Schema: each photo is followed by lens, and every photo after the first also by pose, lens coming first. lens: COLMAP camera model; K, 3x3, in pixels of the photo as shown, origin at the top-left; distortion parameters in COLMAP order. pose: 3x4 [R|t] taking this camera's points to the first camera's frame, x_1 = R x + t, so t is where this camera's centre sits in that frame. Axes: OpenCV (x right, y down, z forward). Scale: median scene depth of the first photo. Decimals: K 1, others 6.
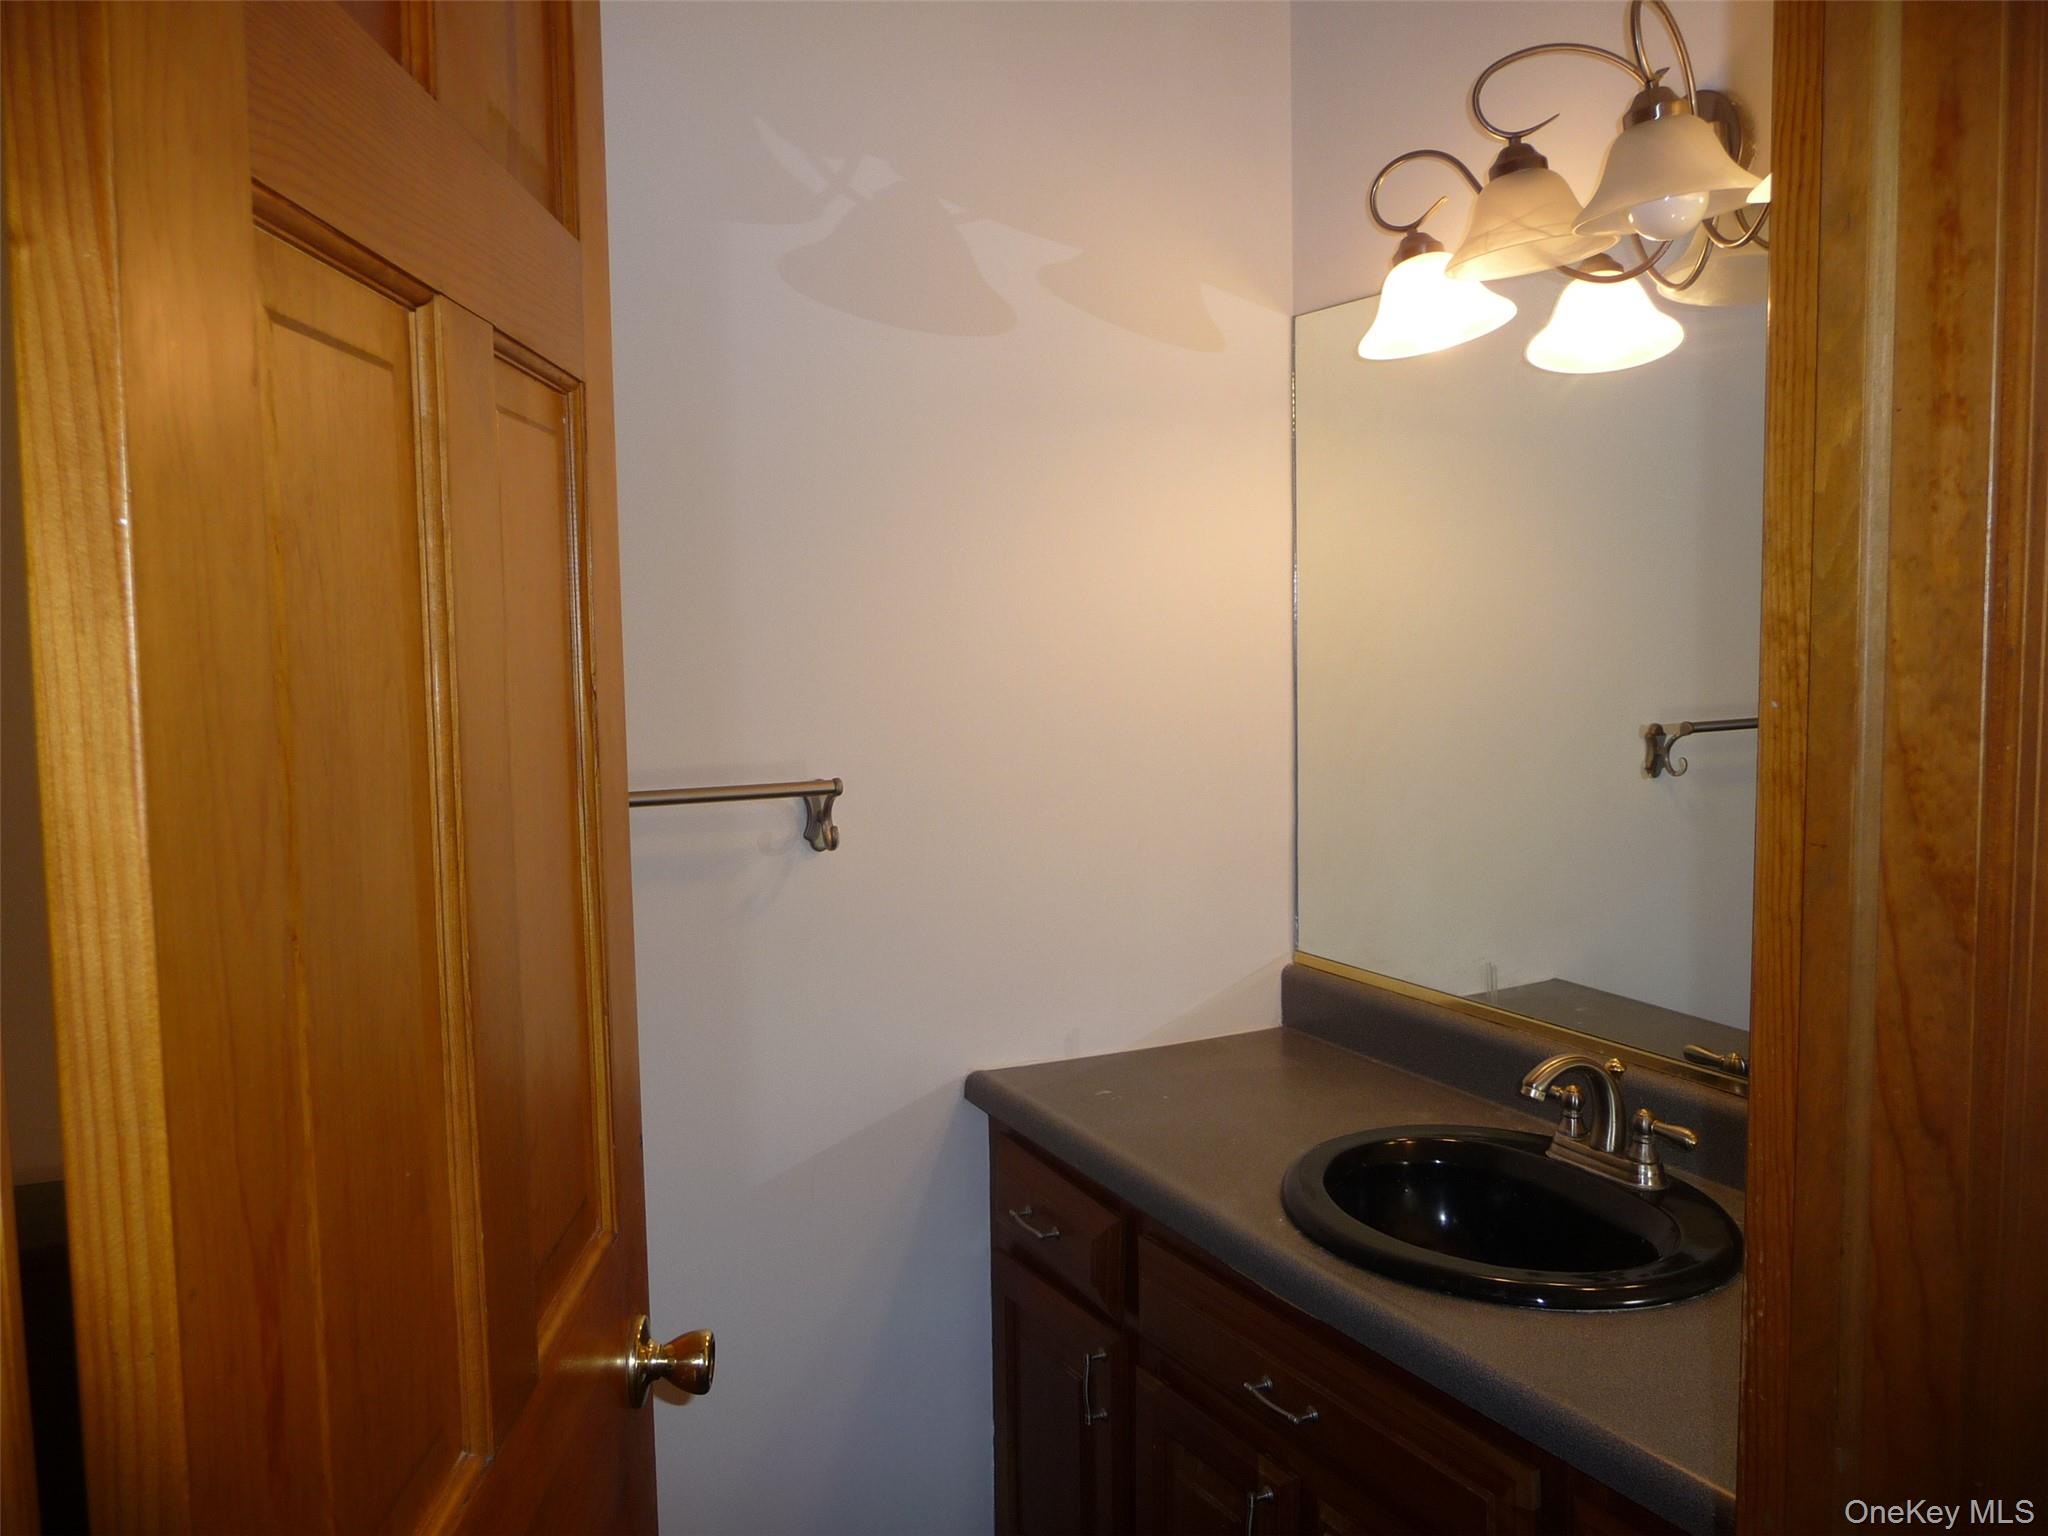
lens RADIAL K [[1671.7, 0, 1021.1], [0, 1671.7, 756.6], [0, 0, 1]] dist [-0.045541, 0.038892]
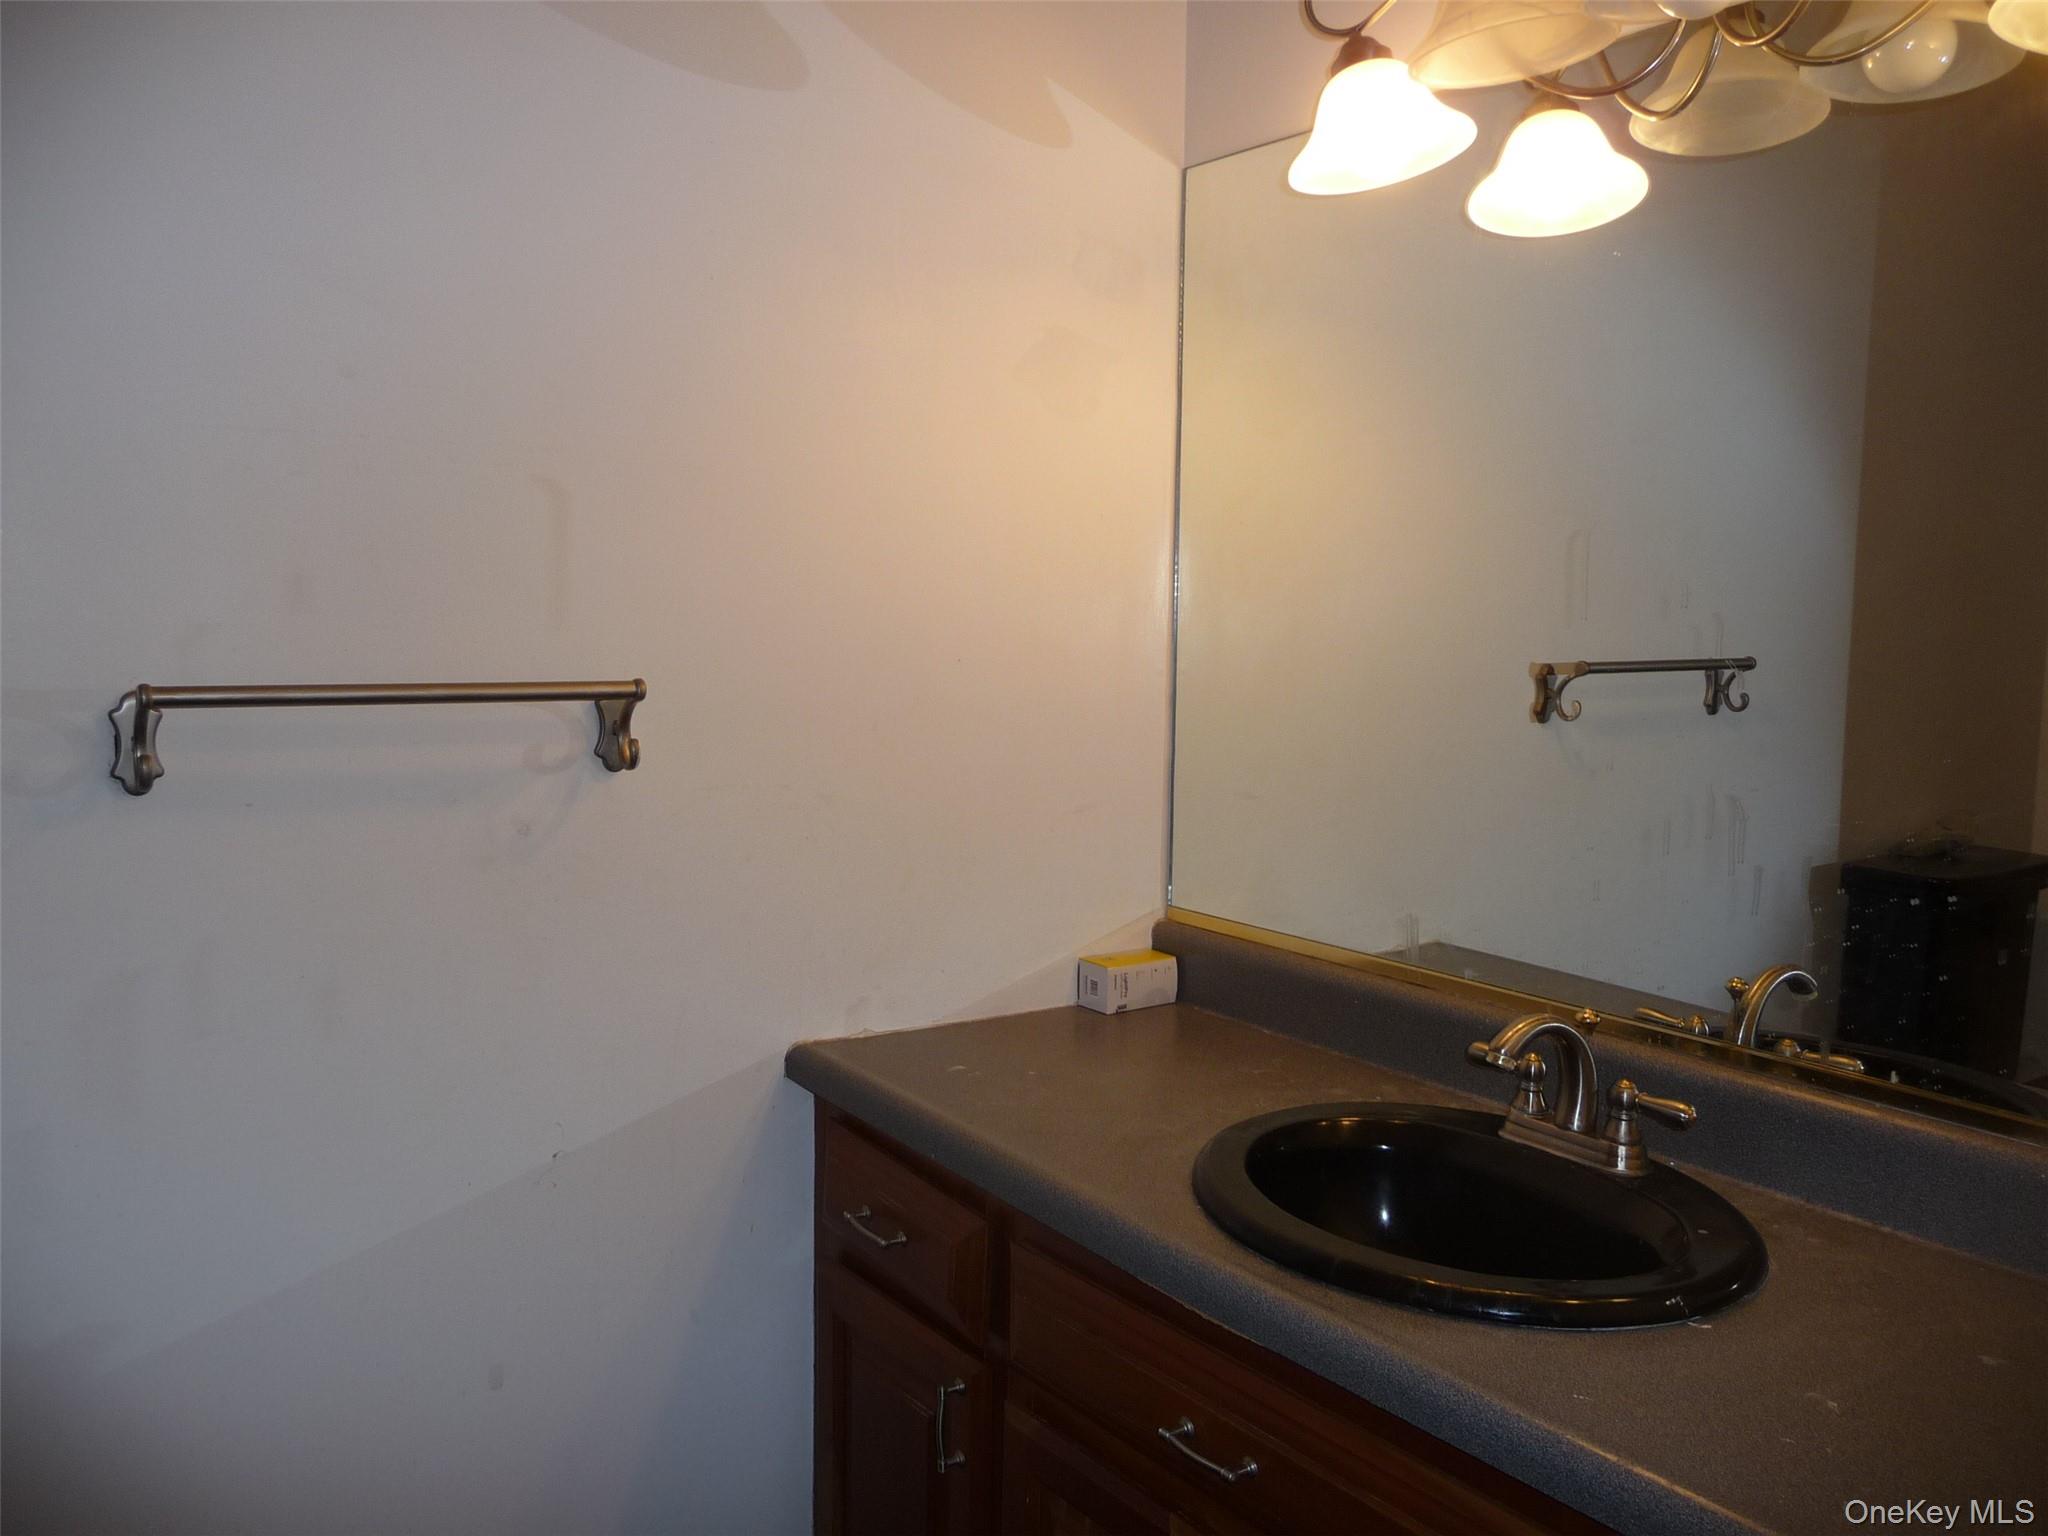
lens RADIAL K [[1688.6, 0, 1019.5], [0, 1688.6, 732.9], [0, 0, 1]] dist [-0.056377, 0.001201]
pose [[0.991881, 0.018078, 0.125876, -0.031927], [-0.017456, 0.999829, -0.006040, 0.043847], [-0.125963, 0.003793, 0.992028, 0.183338]]
